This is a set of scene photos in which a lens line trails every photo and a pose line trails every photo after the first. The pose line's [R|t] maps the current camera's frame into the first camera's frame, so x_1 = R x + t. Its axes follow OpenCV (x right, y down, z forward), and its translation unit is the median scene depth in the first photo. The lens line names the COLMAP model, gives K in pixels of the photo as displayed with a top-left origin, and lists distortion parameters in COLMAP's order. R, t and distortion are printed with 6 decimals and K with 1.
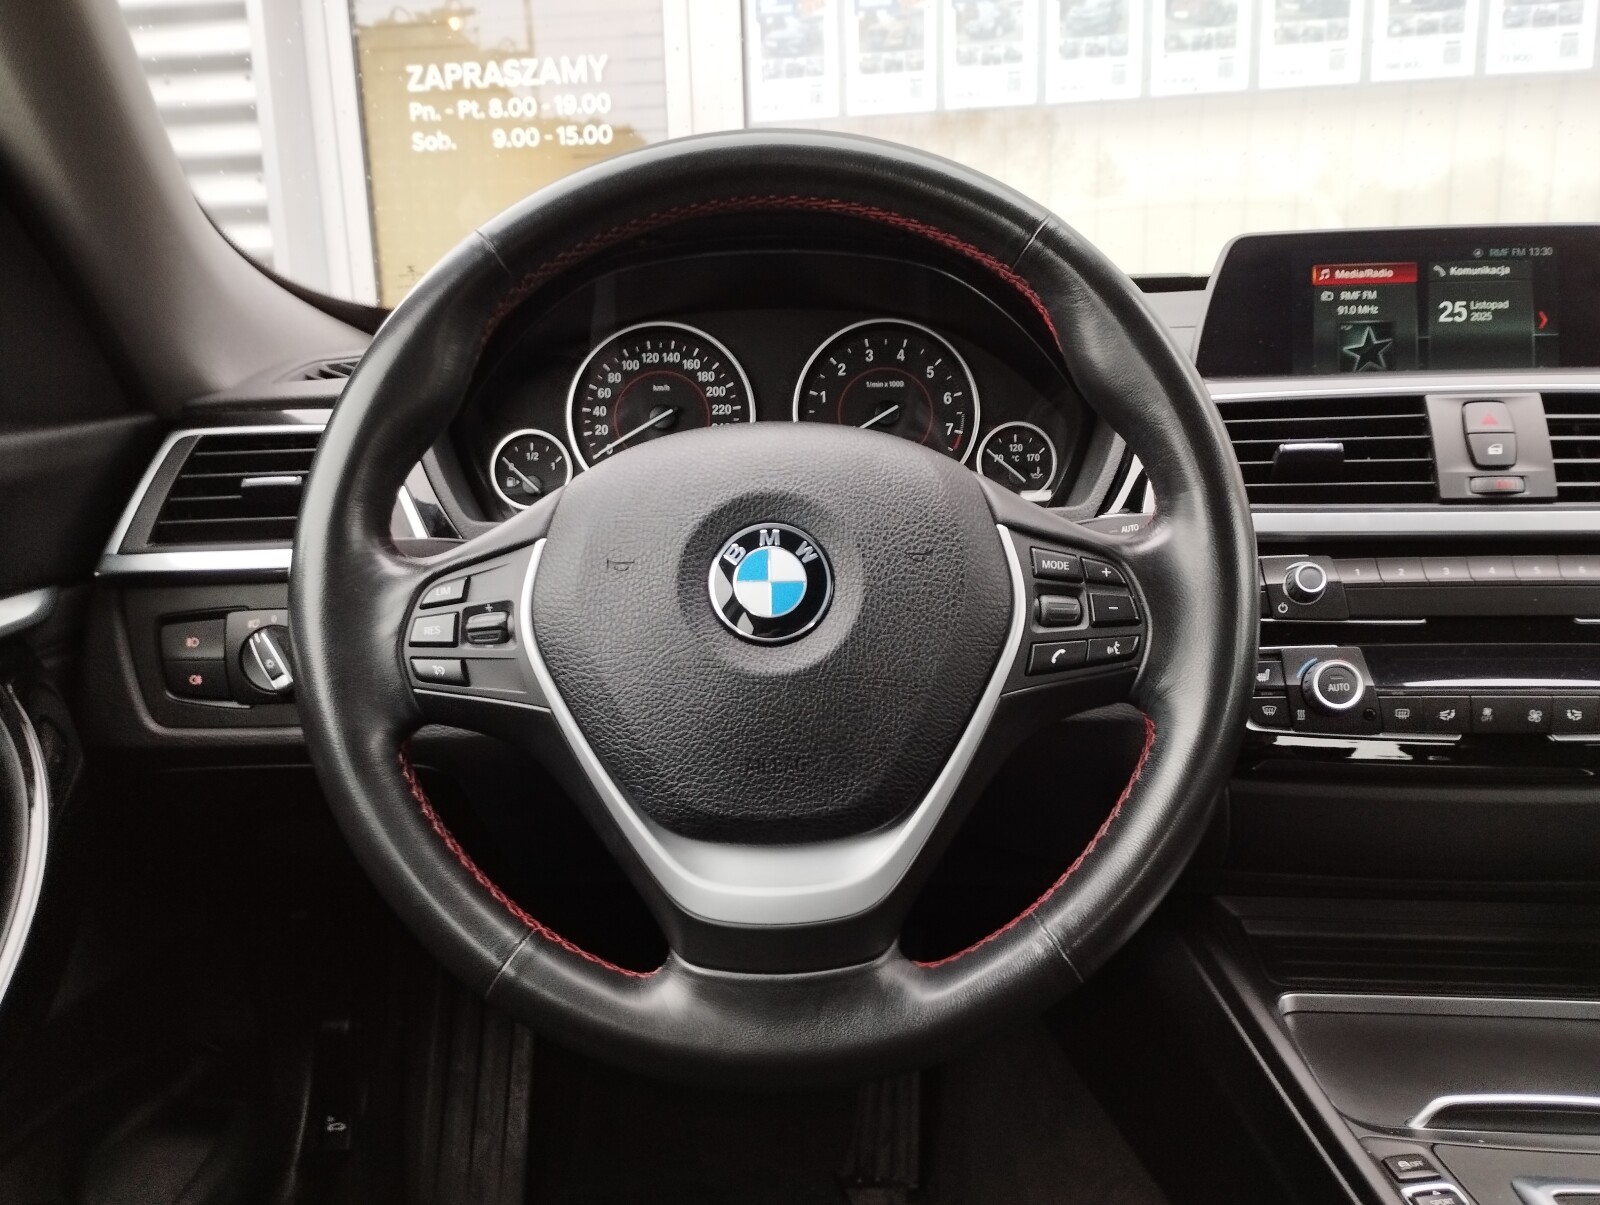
lens RADIAL K [[1362.8, 0, 800.0], [0, 1362.8, 602.5], [0, 0, 1]] dist [0.057765, -0.056585]
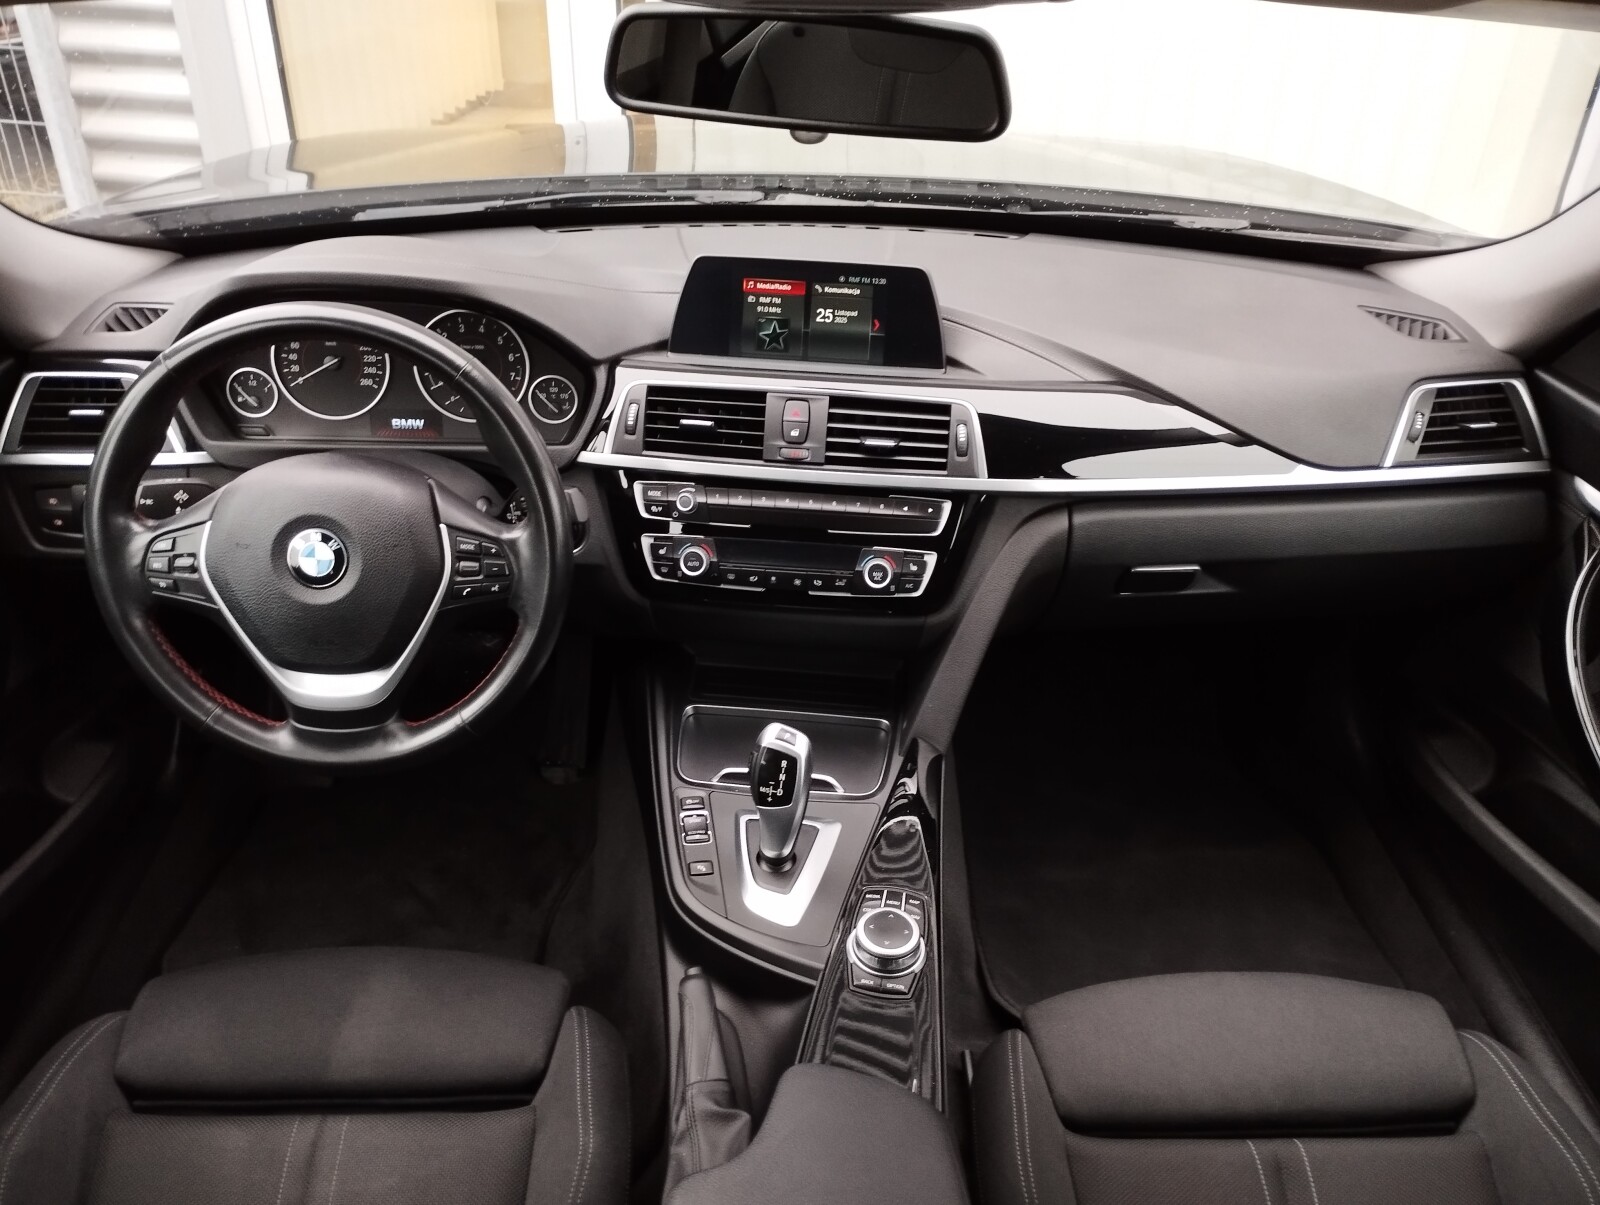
lens RADIAL K [[1362.8, 0, 800.0], [0, 1362.8, 602.5], [0, 0, 1]] dist [0.057765, -0.056585]
pose [[0.999021, 0.037994, 0.022649, 0.475476], [-0.043393, 0.941111, 0.335300, -0.486230], [-0.008576, -0.335955, 0.941839, -0.706597]]
